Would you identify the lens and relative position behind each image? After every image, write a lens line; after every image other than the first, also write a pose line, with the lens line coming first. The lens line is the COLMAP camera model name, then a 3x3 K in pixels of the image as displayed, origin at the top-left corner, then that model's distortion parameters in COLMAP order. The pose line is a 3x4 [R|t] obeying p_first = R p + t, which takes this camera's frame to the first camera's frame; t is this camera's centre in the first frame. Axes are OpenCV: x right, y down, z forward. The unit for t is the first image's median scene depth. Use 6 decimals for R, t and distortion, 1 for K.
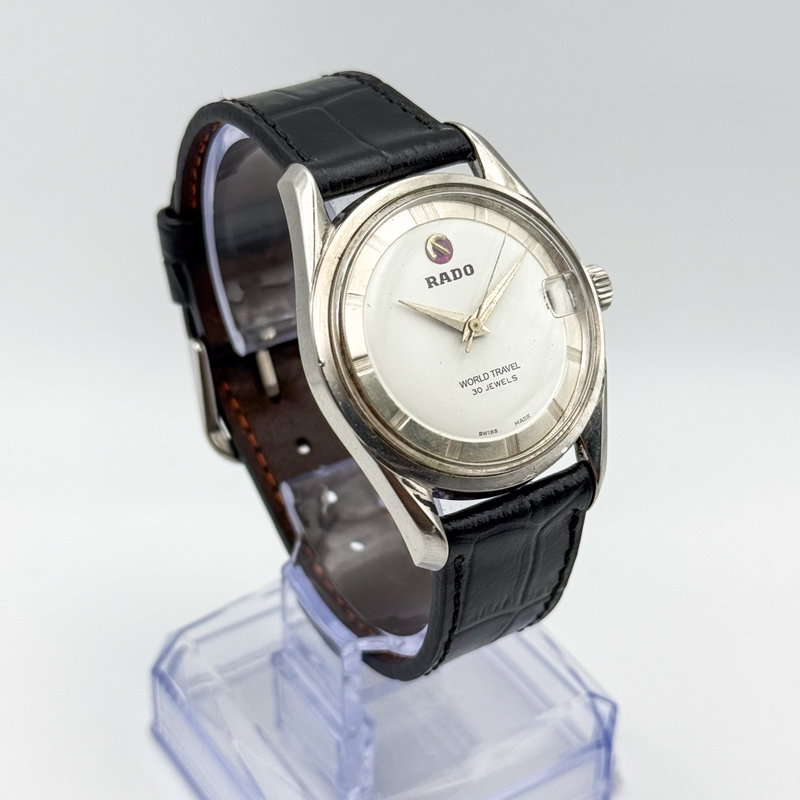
lens RADIAL K [[1710.7, 0, 401.1], [0, 1710.7, 406.4], [0, 0, 1]] dist [0.199430, 0.000000]
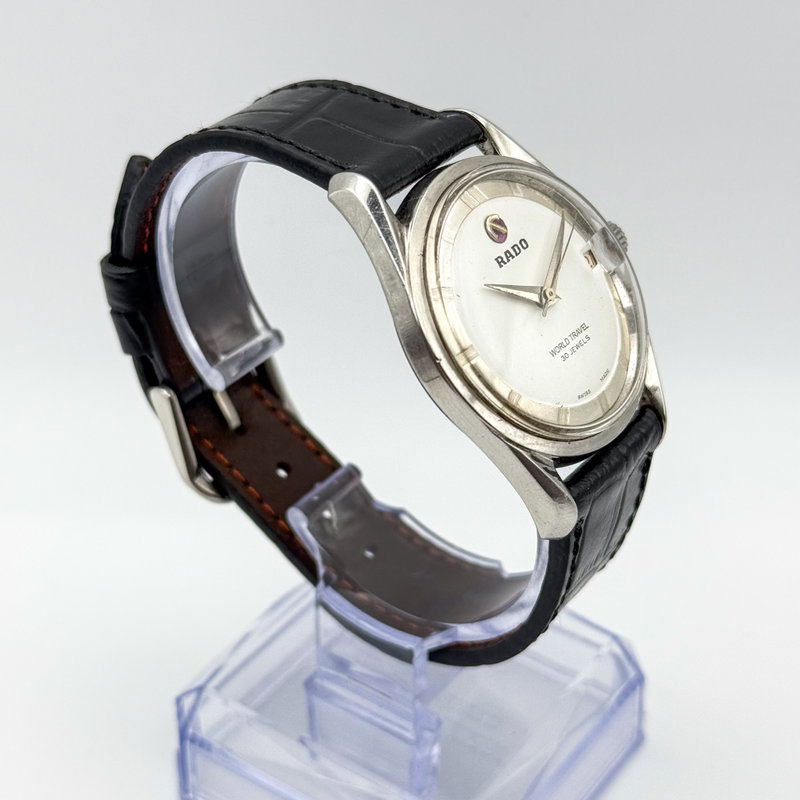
lens RADIAL K [[1710.7, 0, 397.2], [0, 1710.7, 396.3], [0, 0, 1]] dist [0.199430, 0.000000]
pose [[0.929014, -0.218096, 0.298944, -0.355841], [0.223302, 0.974600, 0.017079, -0.025517], [-0.295075, 0.050888, 0.954118, 0.052143]]
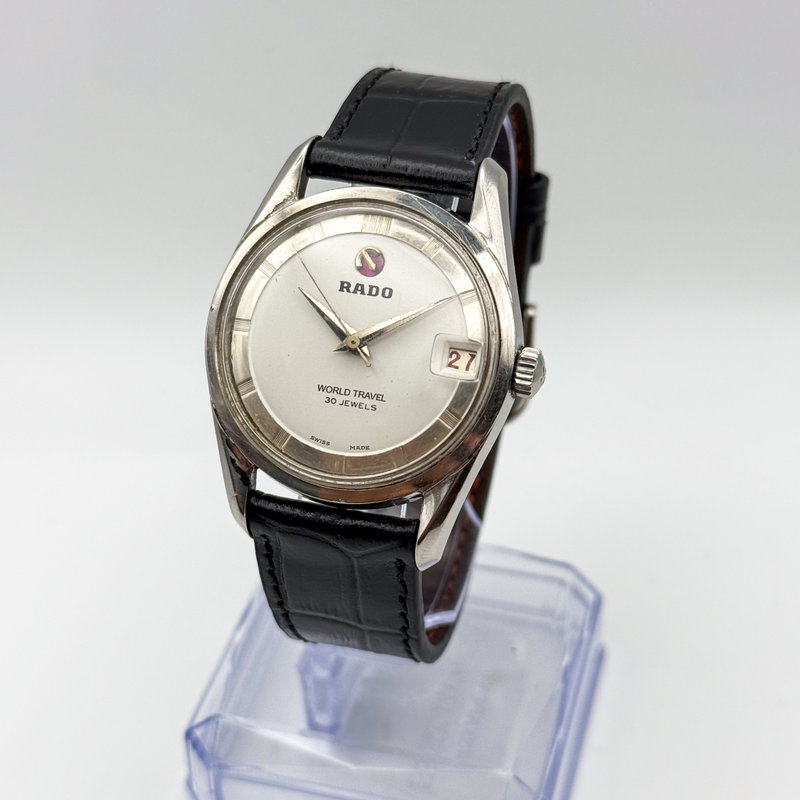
lens RADIAL K [[1710.7, 0, 393.9], [0, 1710.7, 405.2], [0, 0, 1]] dist [0.199430, 0.000000]
pose [[0.665009, 0.440128, -0.603366, 0.682034], [-0.407769, 0.890825, 0.200387, -0.224880], [0.625689, 0.112775, 0.771878, 0.228626]]
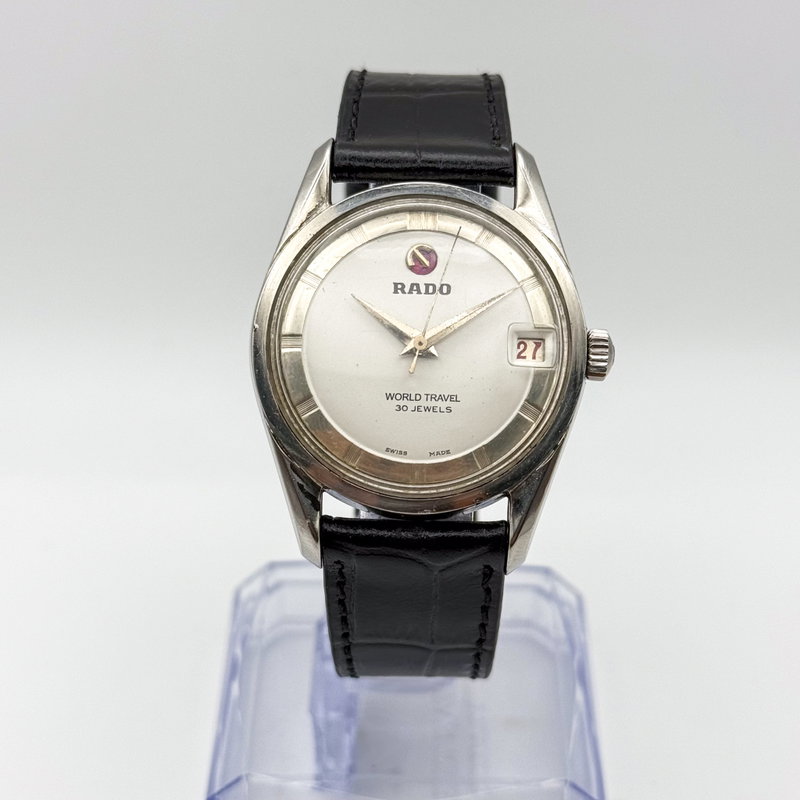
lens RADIAL K [[1710.7, 0, 399.6], [0, 1710.7, 395.6], [0, 0, 1]] dist [0.199430, 0.000000]
pose [[0.832003, 0.322299, -0.451546, 0.475014], [-0.322904, 0.943192, 0.078246, -0.090358], [0.451113, 0.080705, 0.888810, 0.131858]]
